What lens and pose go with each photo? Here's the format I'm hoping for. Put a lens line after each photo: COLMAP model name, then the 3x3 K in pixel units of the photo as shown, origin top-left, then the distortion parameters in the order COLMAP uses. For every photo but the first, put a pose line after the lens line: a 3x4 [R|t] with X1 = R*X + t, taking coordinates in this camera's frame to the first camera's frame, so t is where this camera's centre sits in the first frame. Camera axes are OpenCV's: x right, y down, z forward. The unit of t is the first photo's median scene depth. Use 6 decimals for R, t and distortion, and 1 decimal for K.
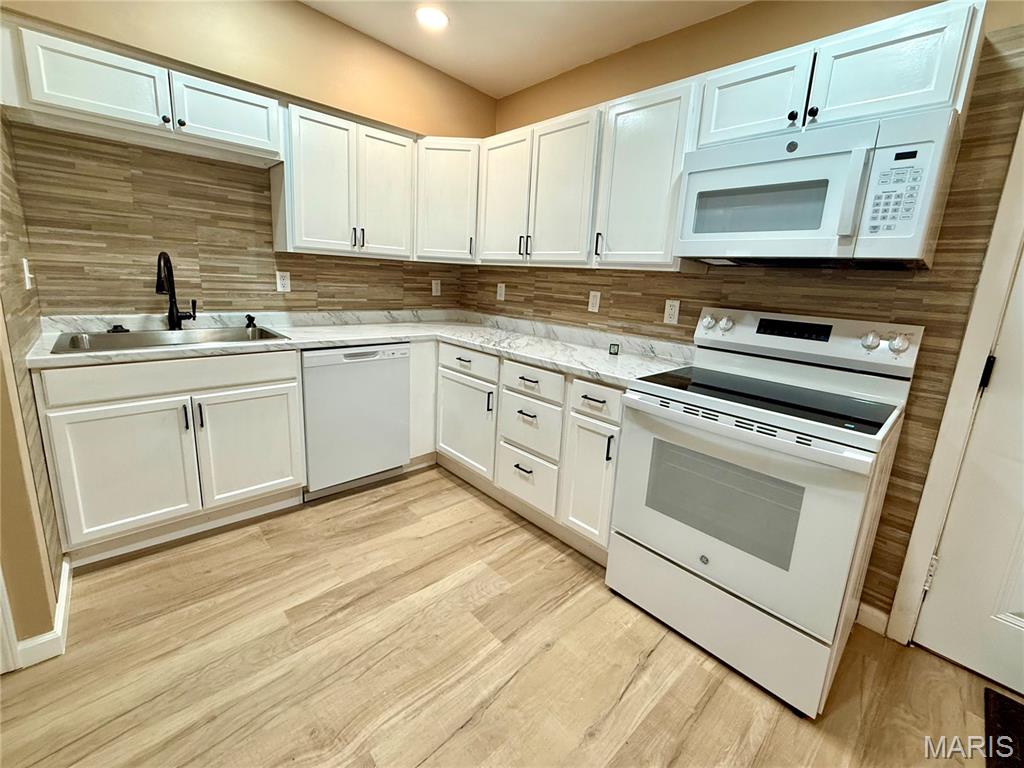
lens RADIAL K [[436.2, 0, 514.9], [0, 436.2, 361.2], [0, 0, 1]] dist [0.002386, -0.001156]
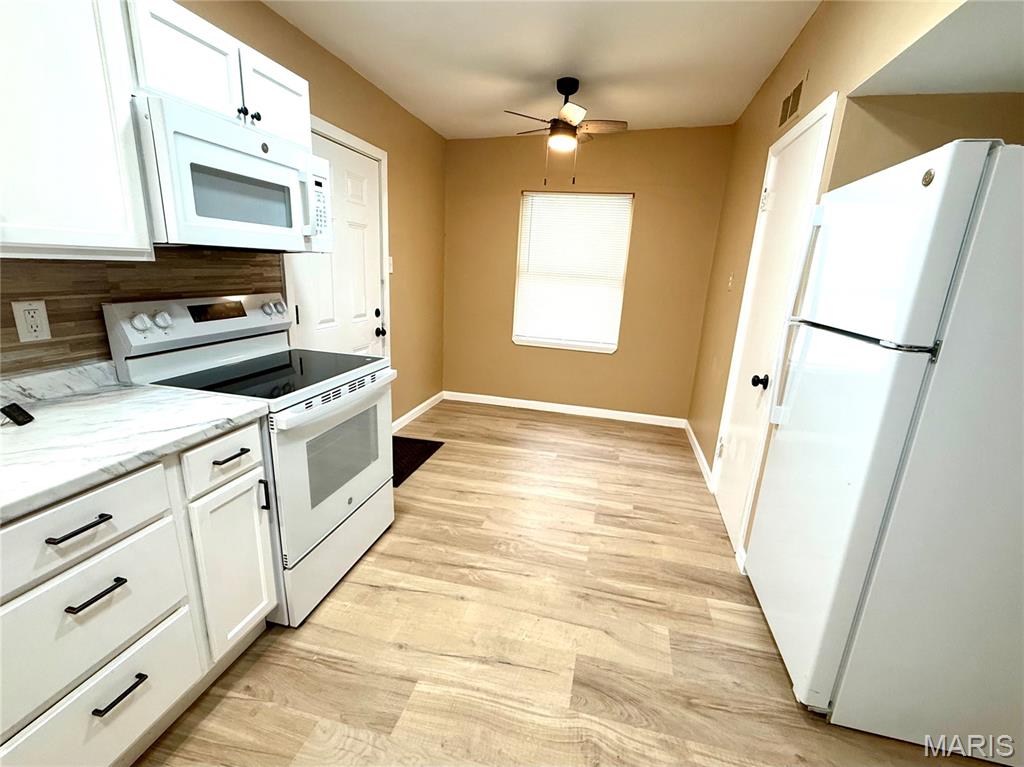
lens RADIAL K [[436.2, 0, 516.8], [0, 436.2, 378.5], [0, 0, 1]] dist [0.002386, -0.001156]
pose [[-0.548539, -0.293410, 0.782953, -0.572956], [0.076637, 0.914822, 0.396519, -0.265932], [-0.832605, 0.277509, -0.479330, 0.888483]]
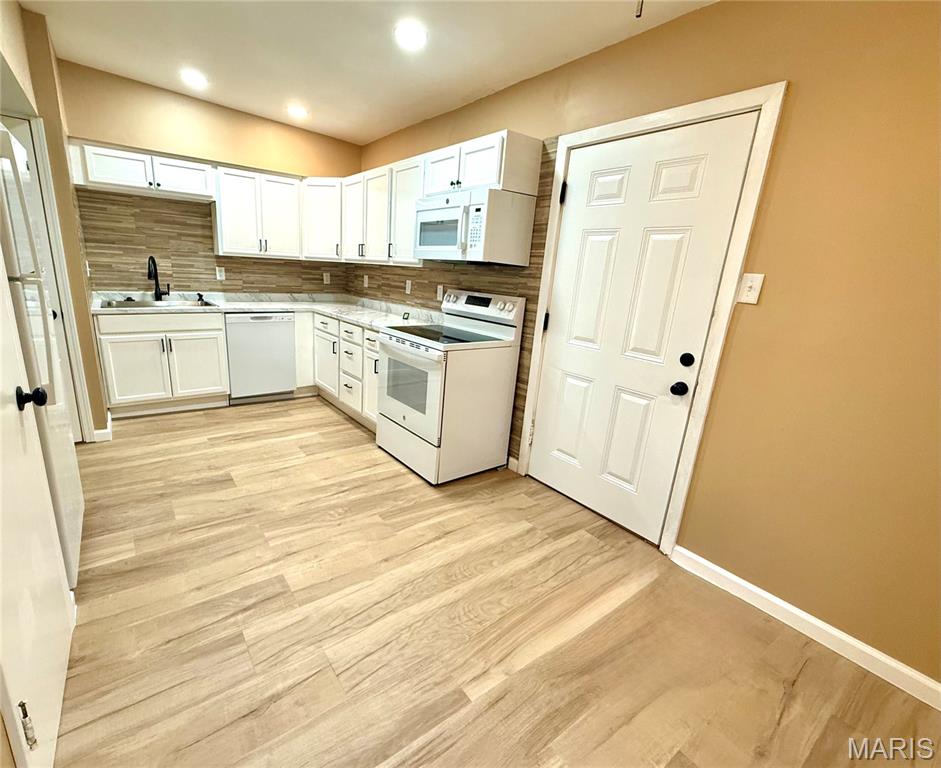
lens RADIAL K [[441.1, 0, 434.8], [0, 441.1, 388.9], [0, 0, 1]] dist [-0.001709, -0.000924]
pose [[0.991424, 0.035810, -0.125682, 0.652111], [-0.027133, 0.997172, 0.070080, 0.148239], [0.127836, -0.066069, 0.989592, -0.741248]]
